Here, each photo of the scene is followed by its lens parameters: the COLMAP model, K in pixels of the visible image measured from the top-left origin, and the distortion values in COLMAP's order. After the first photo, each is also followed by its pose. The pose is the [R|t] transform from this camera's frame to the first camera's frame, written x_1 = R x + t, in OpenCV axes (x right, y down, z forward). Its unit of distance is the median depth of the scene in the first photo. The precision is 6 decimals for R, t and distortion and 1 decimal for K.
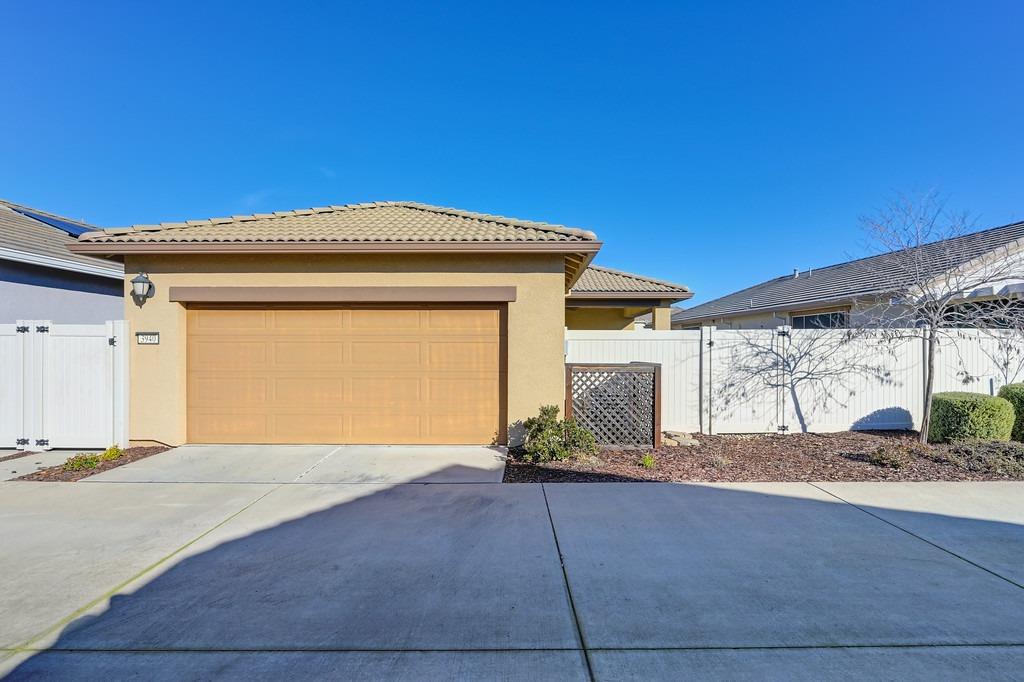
lens RADIAL K [[509.6, 0, 511.9], [0, 509.6, 350.1], [0, 0, 1]] dist [-0.000693, -0.000553]
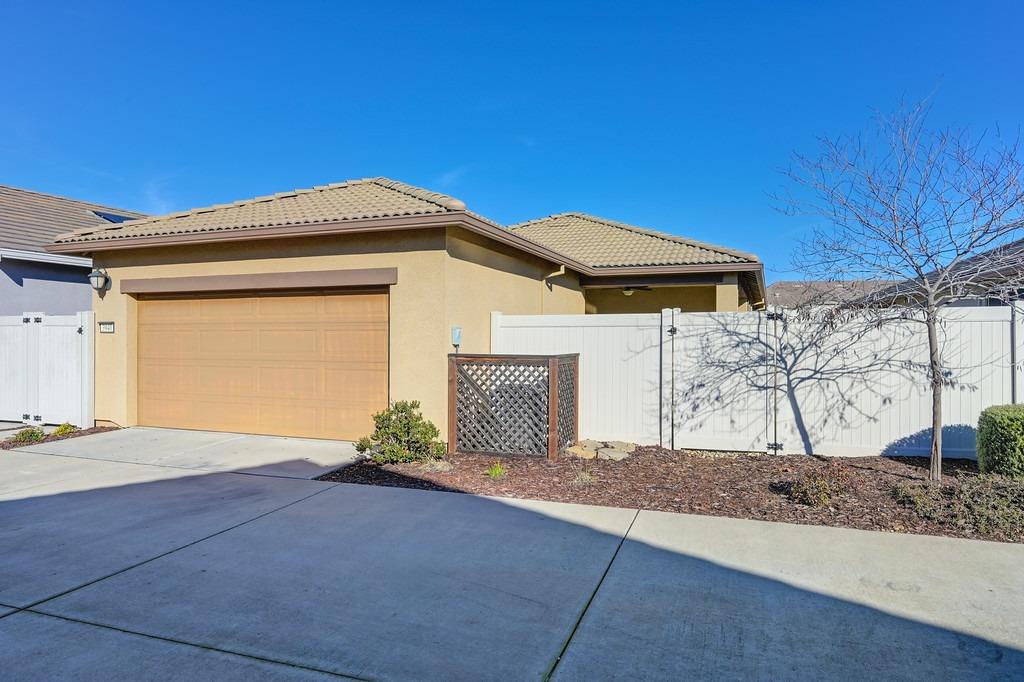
lens RADIAL K [[625.0, 0, 512.0], [0, 625.0, 341.0], [0, 0, 1]] dist [-0.001205, -0.000474]
pose [[0.939756, 0.001953, -0.341839, 0.501611], [-0.002207, 0.999997, -0.000357, 0.003929], [0.341838, 0.001090, 0.939758, 0.032953]]
